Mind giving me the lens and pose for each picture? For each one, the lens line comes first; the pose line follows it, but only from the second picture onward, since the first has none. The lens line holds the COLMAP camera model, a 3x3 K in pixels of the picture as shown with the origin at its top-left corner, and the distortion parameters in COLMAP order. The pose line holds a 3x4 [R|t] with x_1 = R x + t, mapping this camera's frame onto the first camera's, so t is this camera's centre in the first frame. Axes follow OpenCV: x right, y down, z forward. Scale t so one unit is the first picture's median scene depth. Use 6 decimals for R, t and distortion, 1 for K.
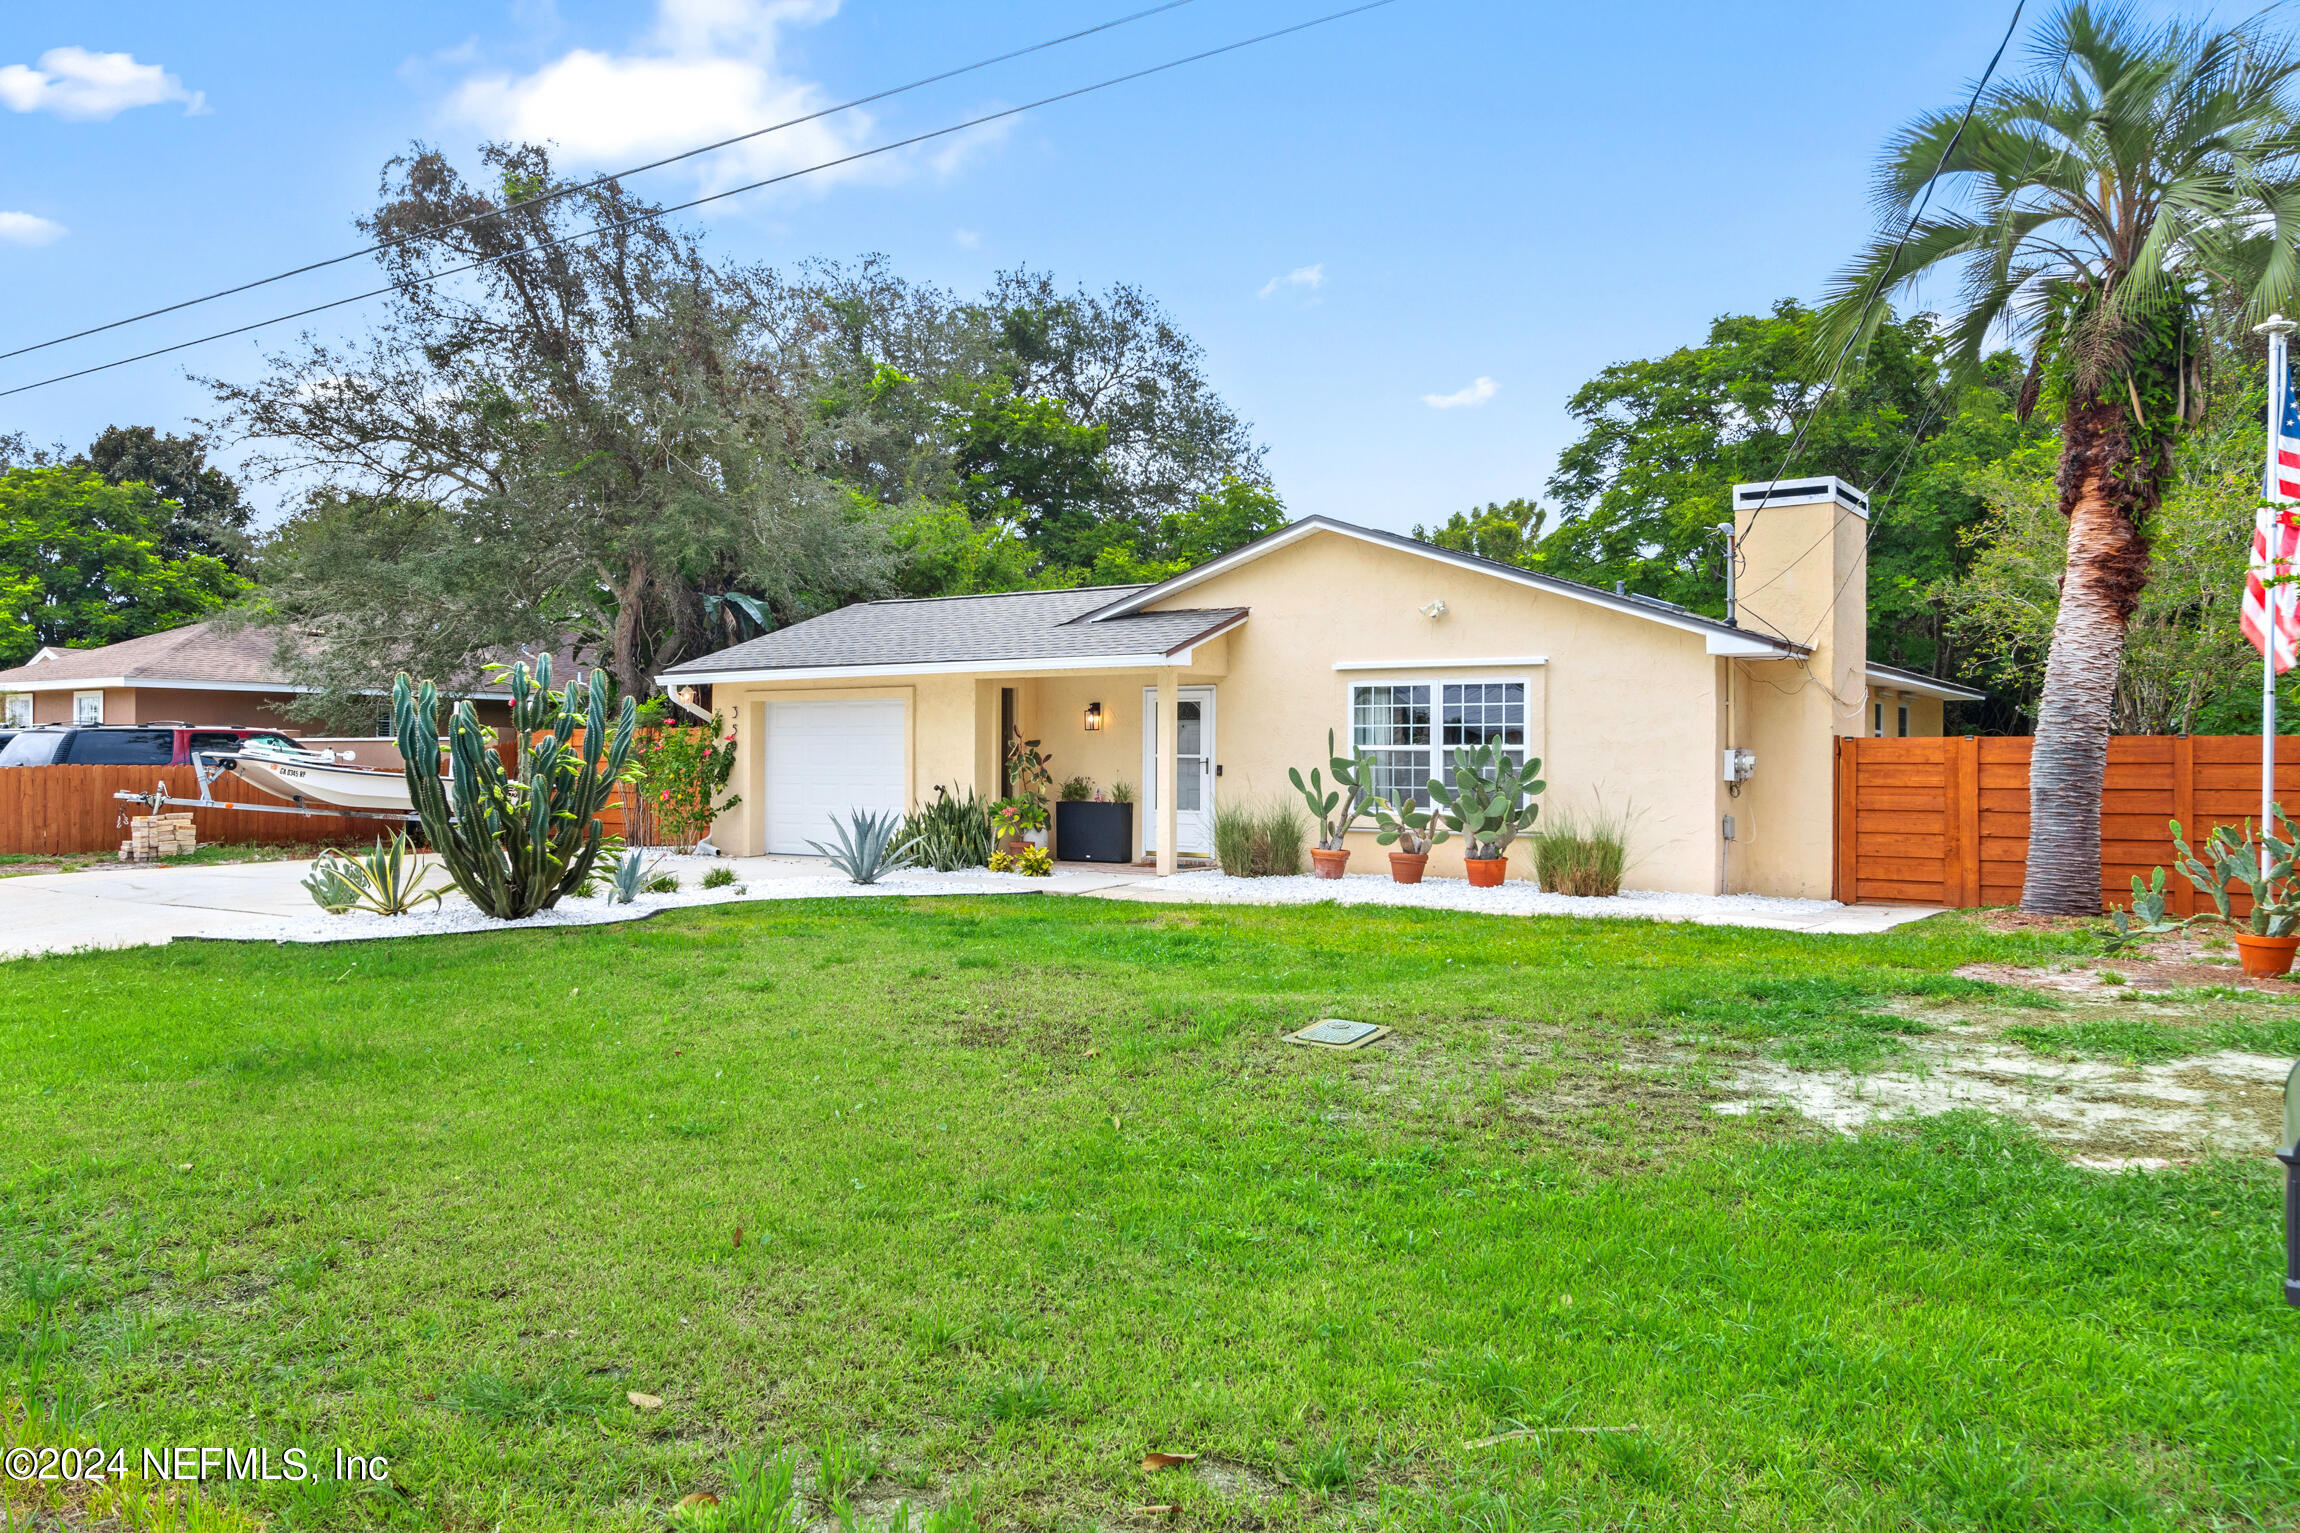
lens RADIAL K [[1661.6, 0, 1149.2], [0, 1661.6, 766.5], [0, 0, 1]] dist [0.019370, -0.001824]
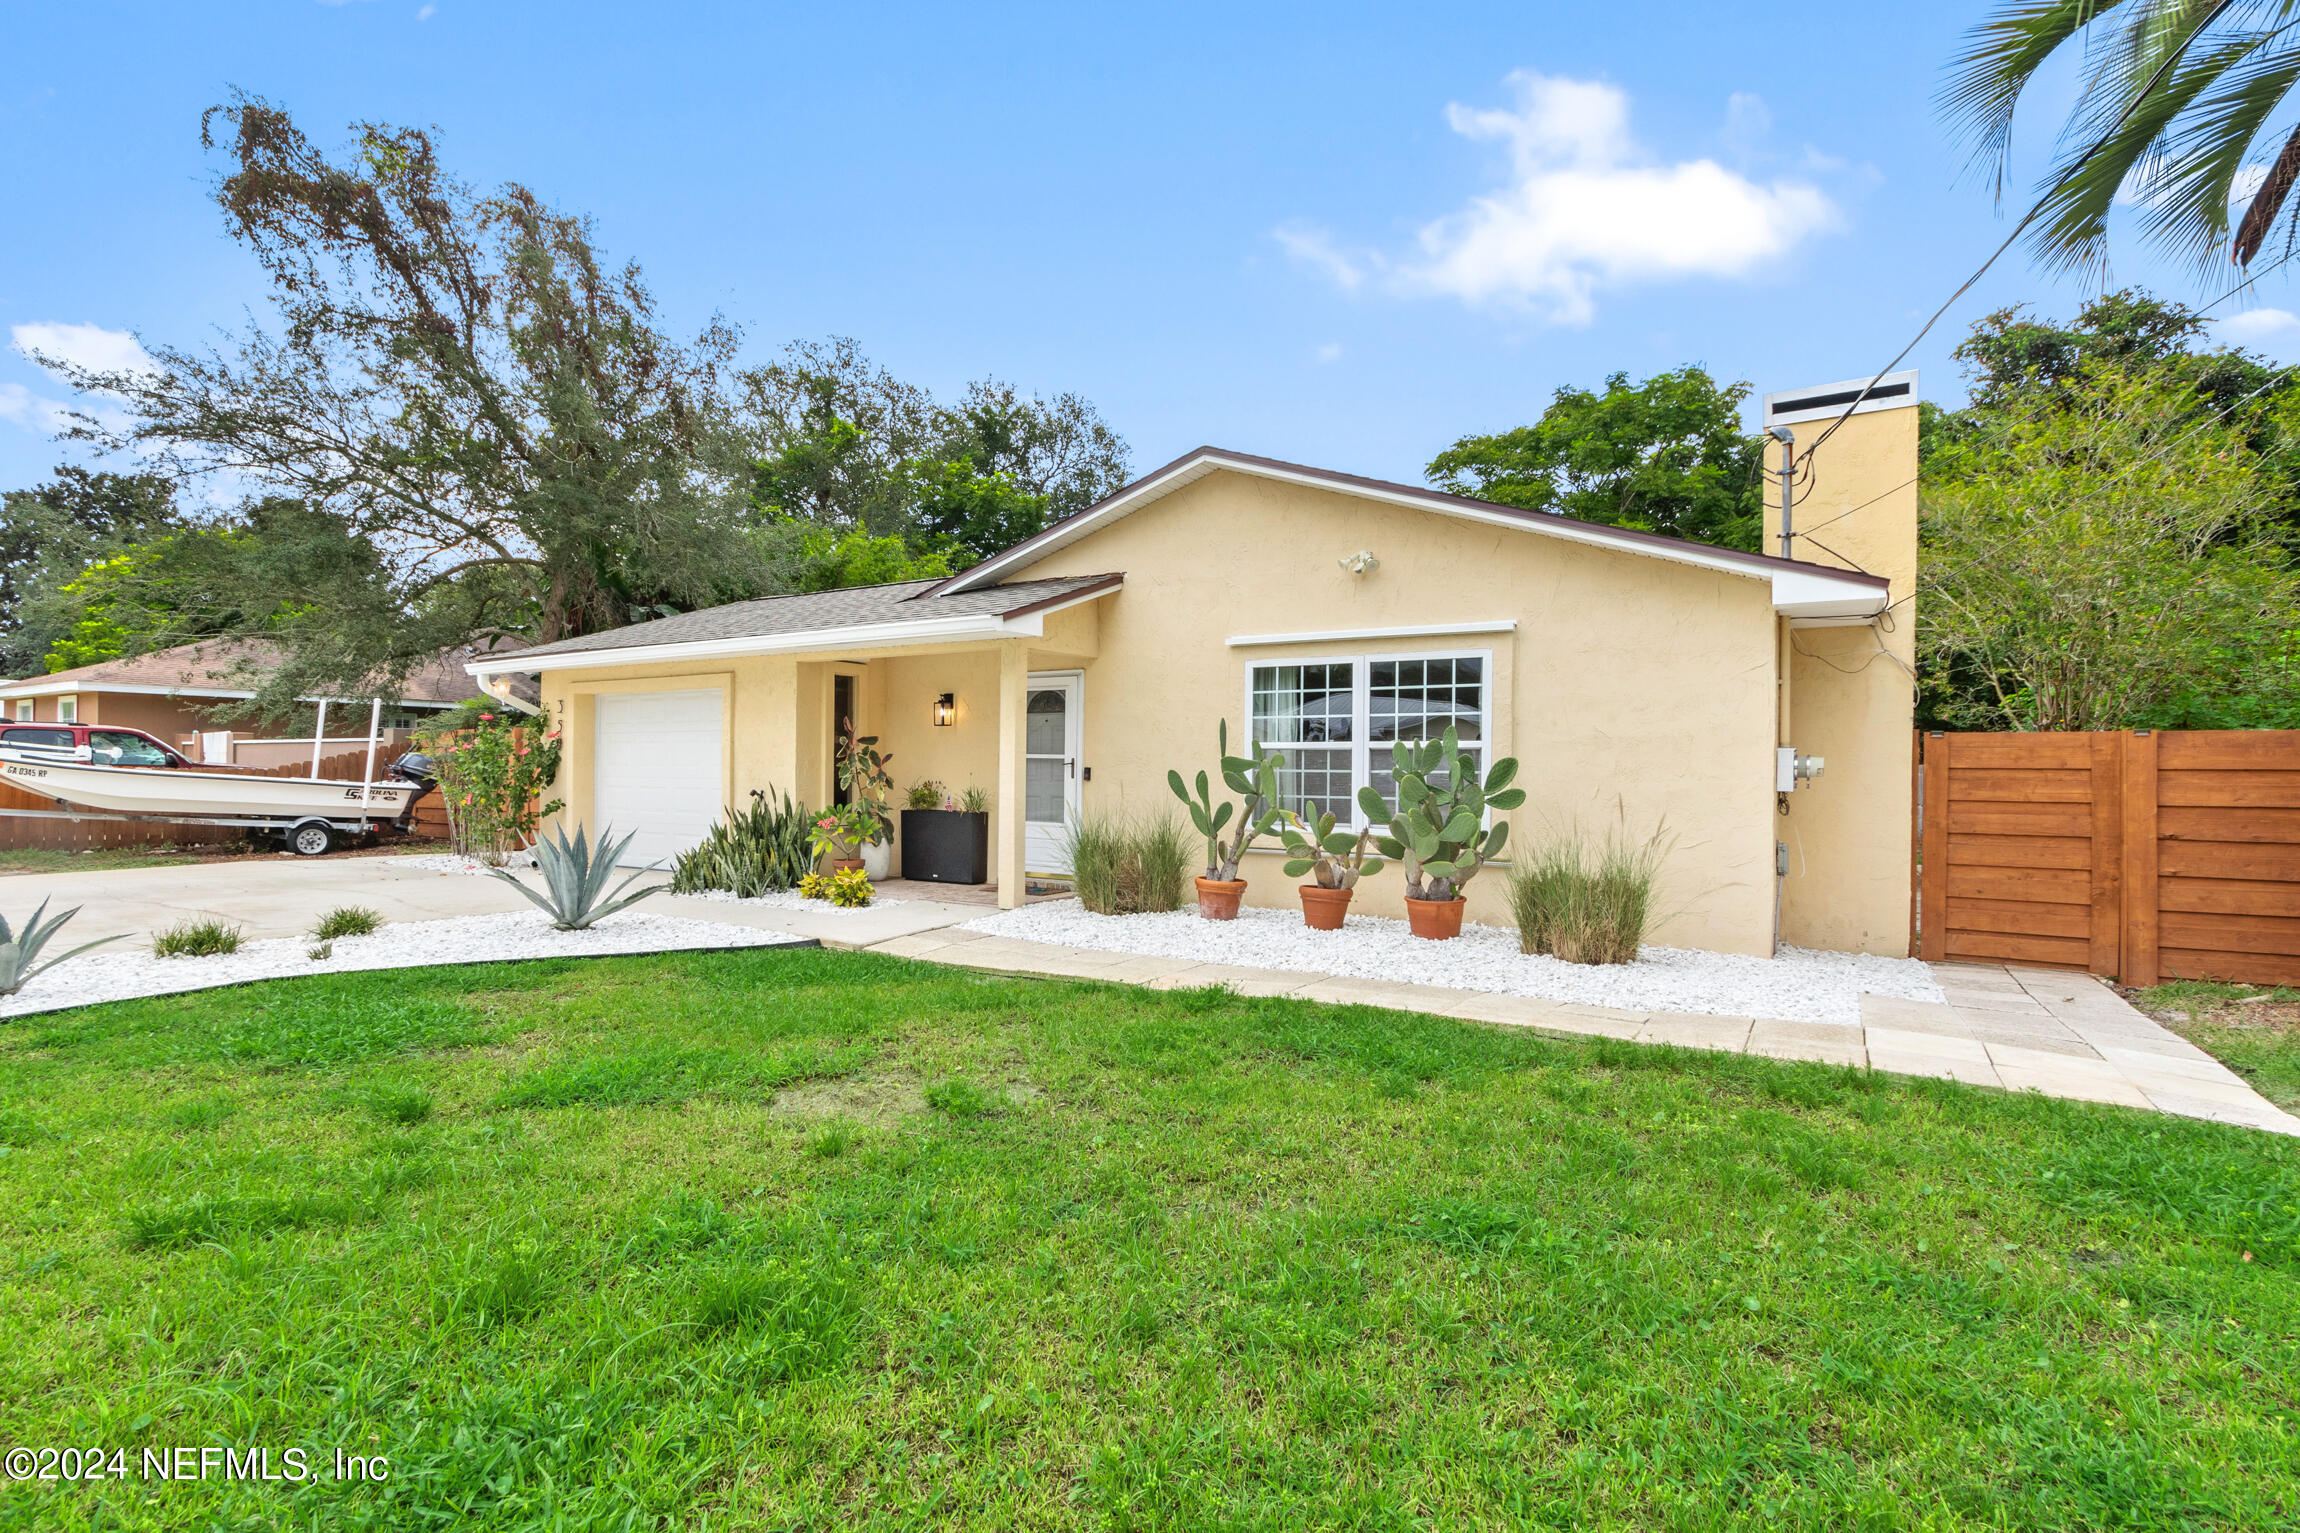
lens RADIAL K [[1065.0, 0, 1157.5], [0, 1065.0, 774.3], [0, 0, 1]] dist [0.013670, -0.004287]
pose [[0.999115, 0.005958, 0.041633, 0.054658], [-0.005955, 0.999982, -0.000208, 0.002398], [-0.041633, -0.000040, 0.999133, 0.472989]]
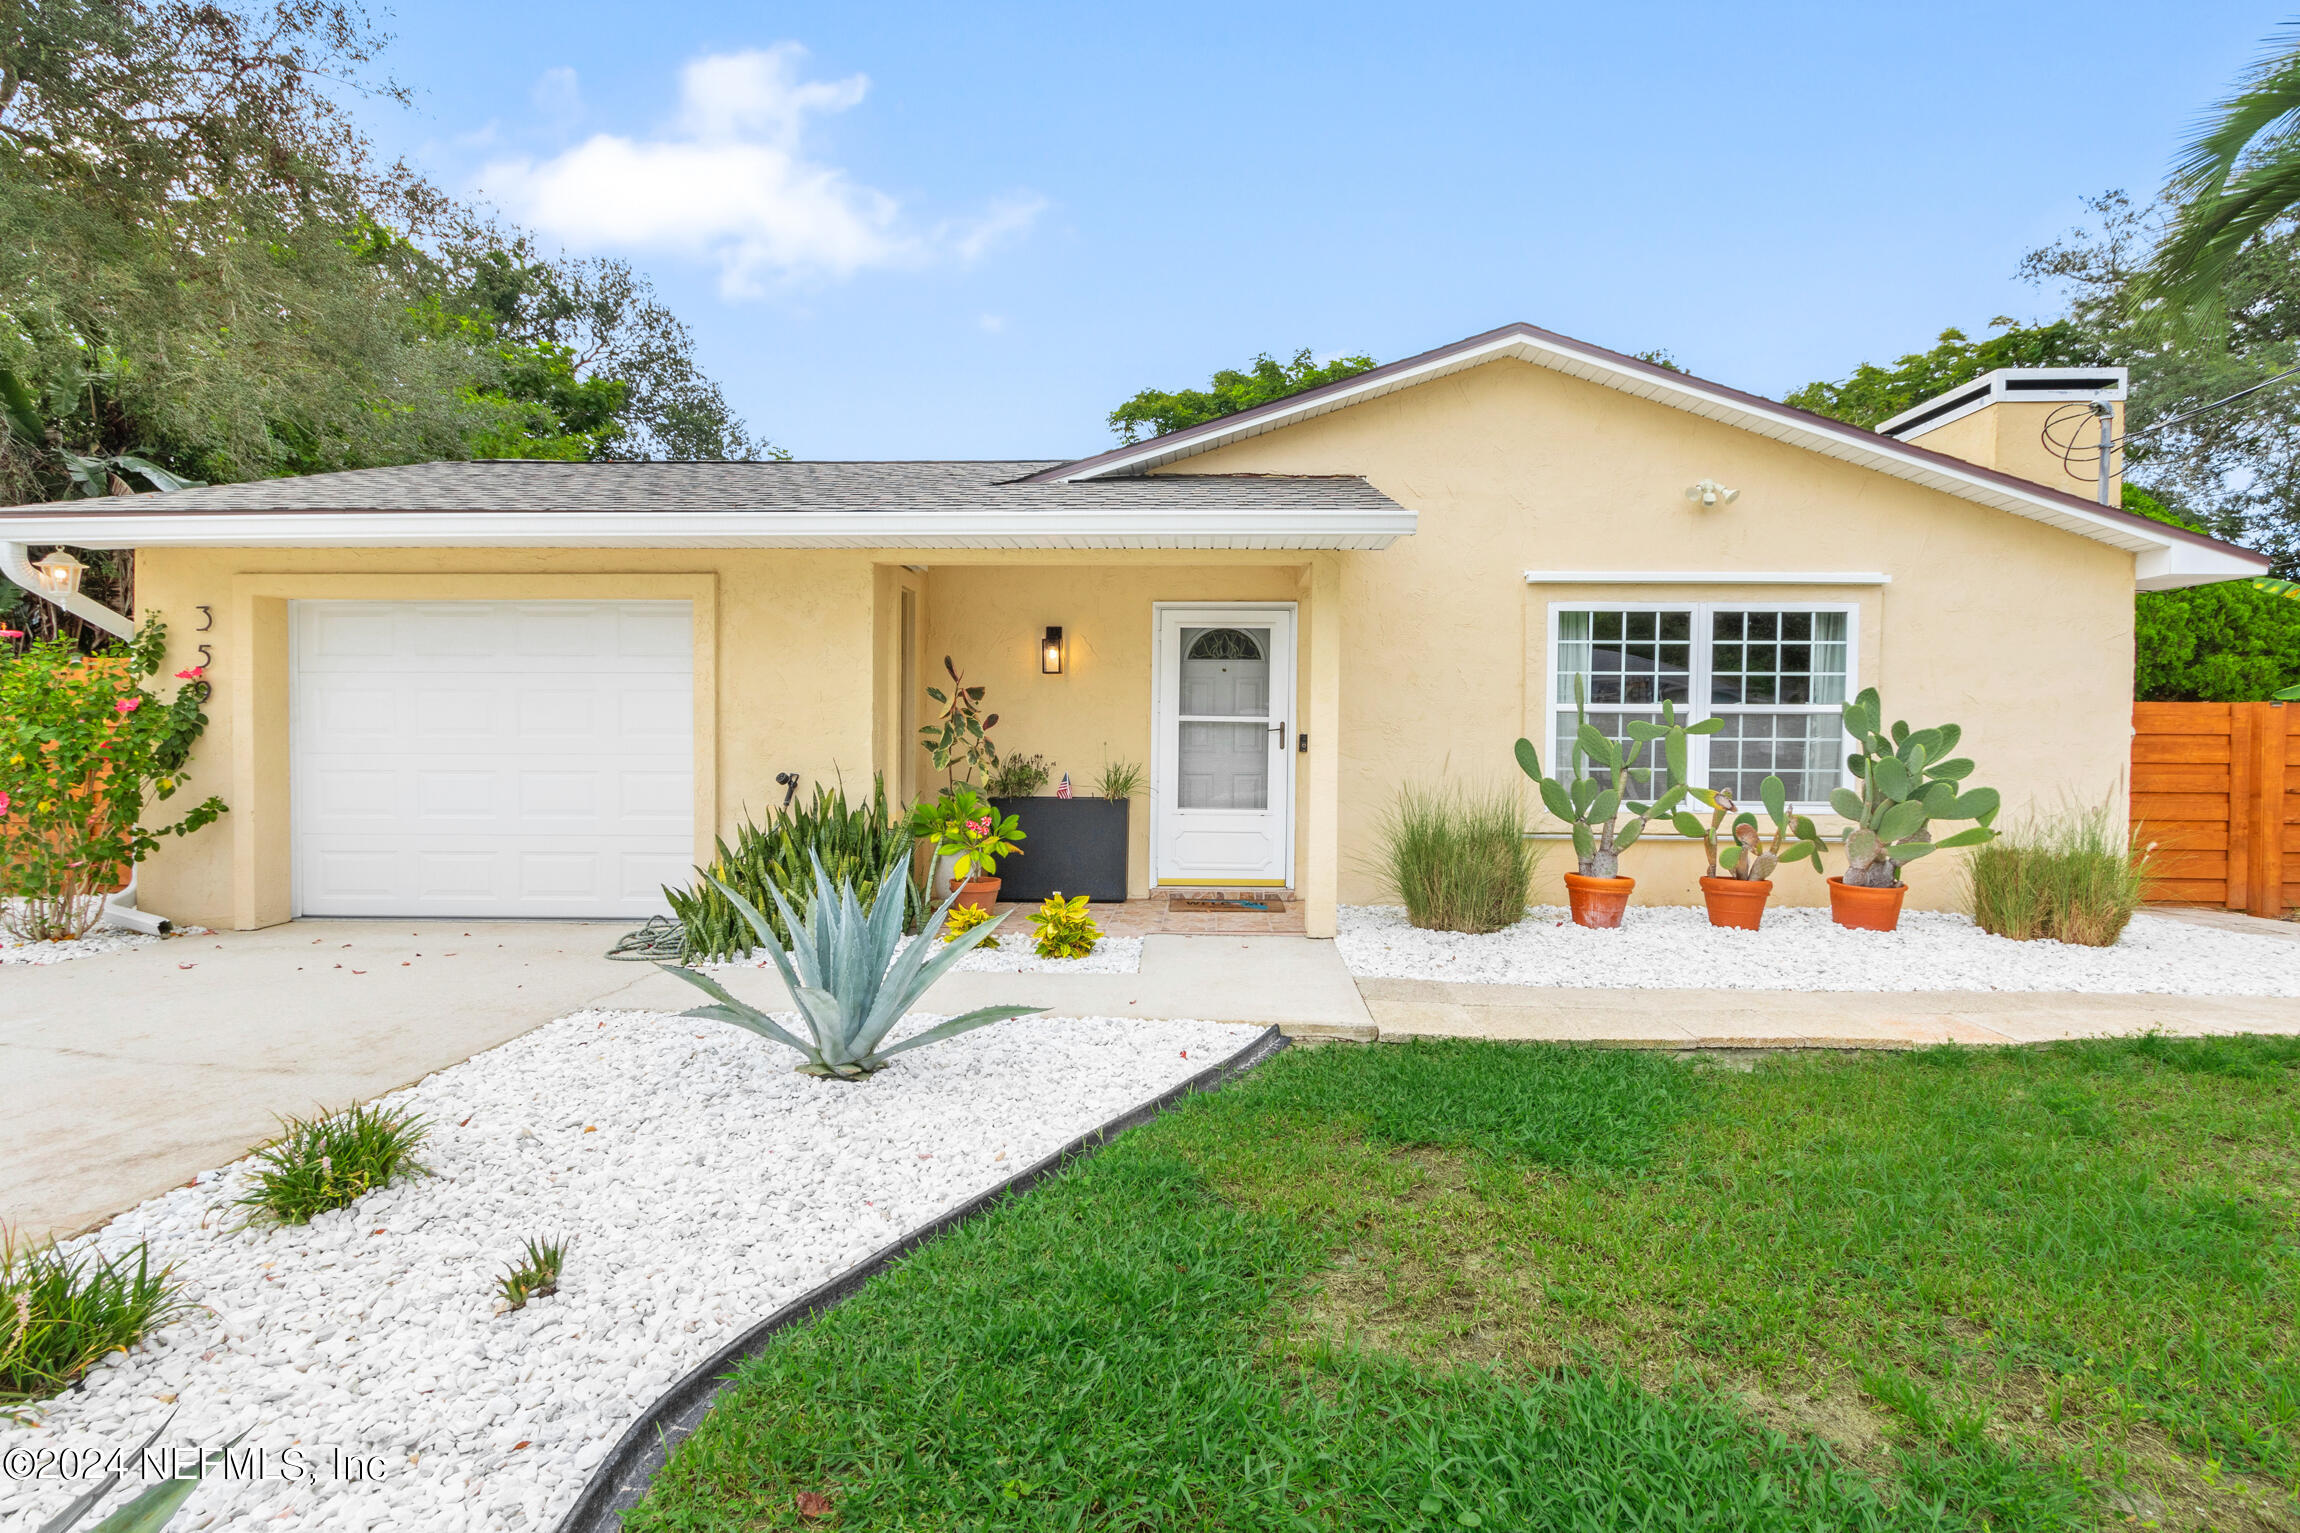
lens RADIAL K [[1065.0, 0, 1160.4], [0, 1065.0, 766.7], [0, 0, 1]] dist [0.013670, -0.004287]
pose [[0.849361, -0.012981, 0.527652, -0.207581], [-0.000856, 0.999662, 0.025971, 0.000725], [-0.527811, -0.022511, 0.849064, 0.693528]]
